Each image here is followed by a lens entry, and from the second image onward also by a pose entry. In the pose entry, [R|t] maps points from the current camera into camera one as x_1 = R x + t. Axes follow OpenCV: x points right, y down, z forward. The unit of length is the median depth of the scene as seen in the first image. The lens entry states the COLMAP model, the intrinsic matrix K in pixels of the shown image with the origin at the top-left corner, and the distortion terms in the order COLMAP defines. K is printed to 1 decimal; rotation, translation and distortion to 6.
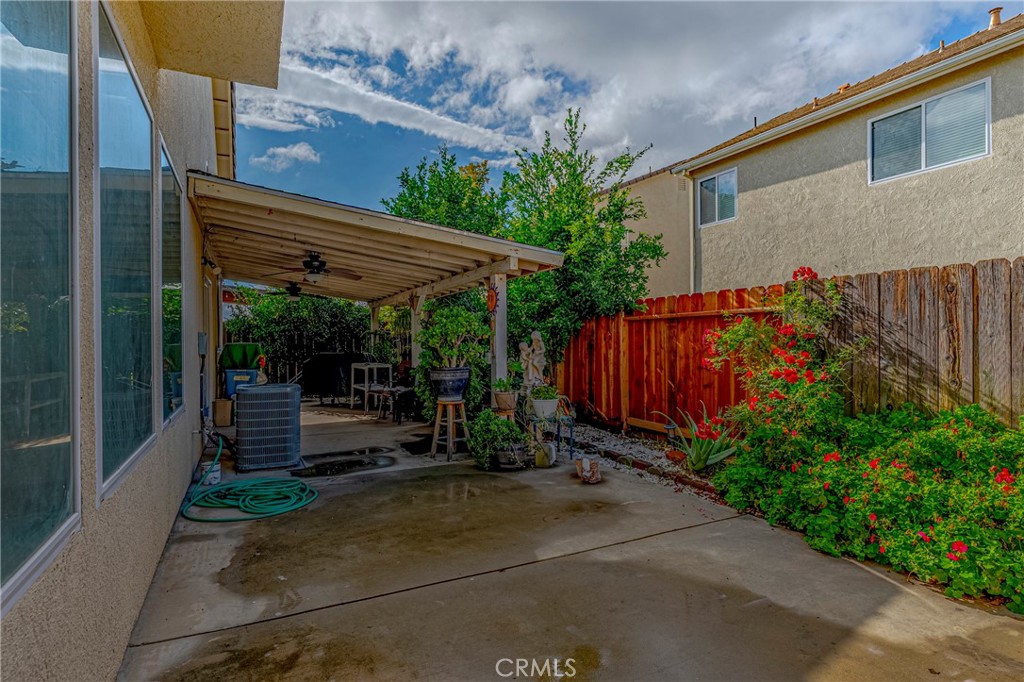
lens RADIAL K [[546.2, 0, 513.1], [0, 546.2, 340.2], [0, 0, 1]] dist [0.003864, 0.000660]
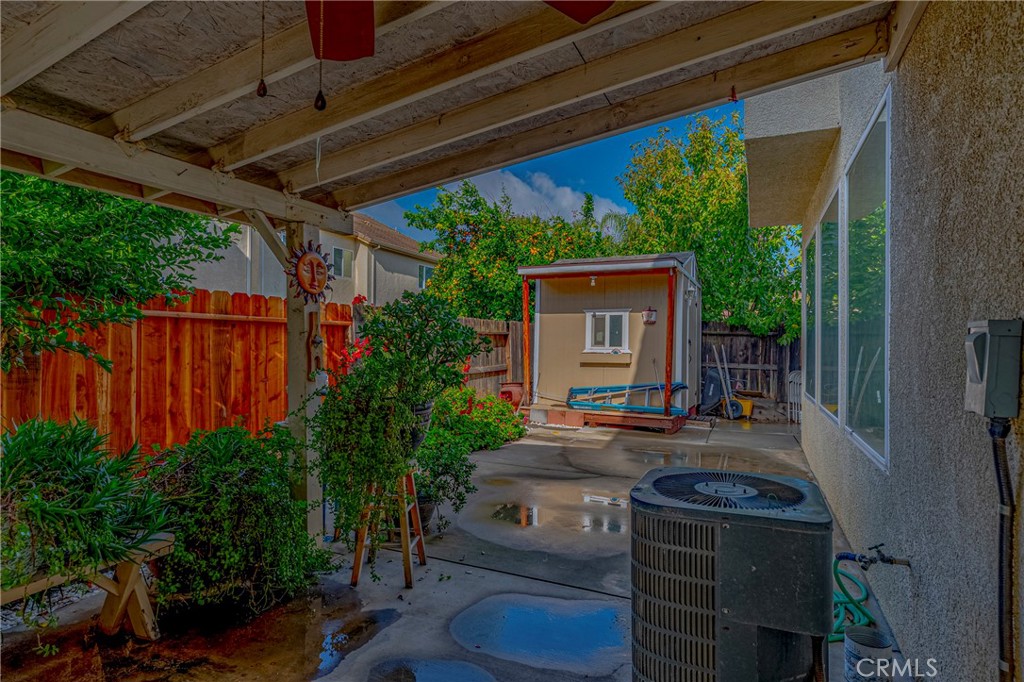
lens RADIAL K [[546.2, 0, 512.1], [0, 546.2, 341.2], [0, 0, 1]] dist [0.003864, 0.000660]
pose [[-0.641524, 0.003069, 0.767097, -0.592764], [-0.001503, 0.999985, -0.005258, -0.007941], [-0.767101, -0.004526, -0.641510, 1.247773]]
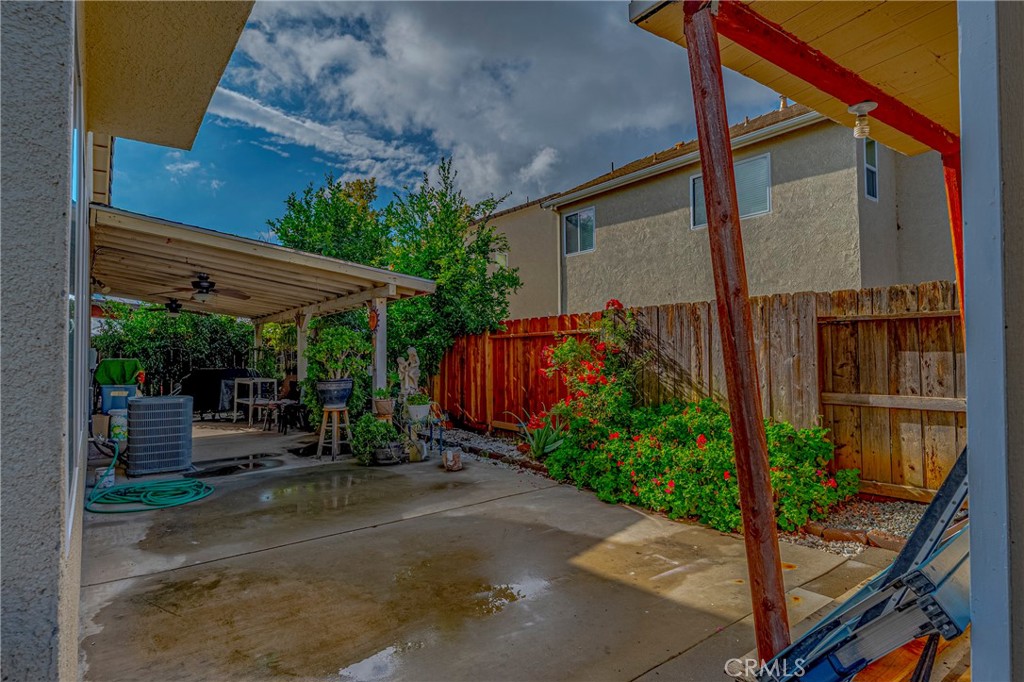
lens RADIAL K [[546.2, 0, 510.1], [0, 546.2, 342.1], [0, 0, 1]] dist [0.003864, 0.000660]
pose [[0.981112, 0.003004, 0.193417, 0.022607], [0.002114, 0.999653, -0.026252, 0.003500], [-0.193429, 0.026165, 0.980765, -0.196116]]
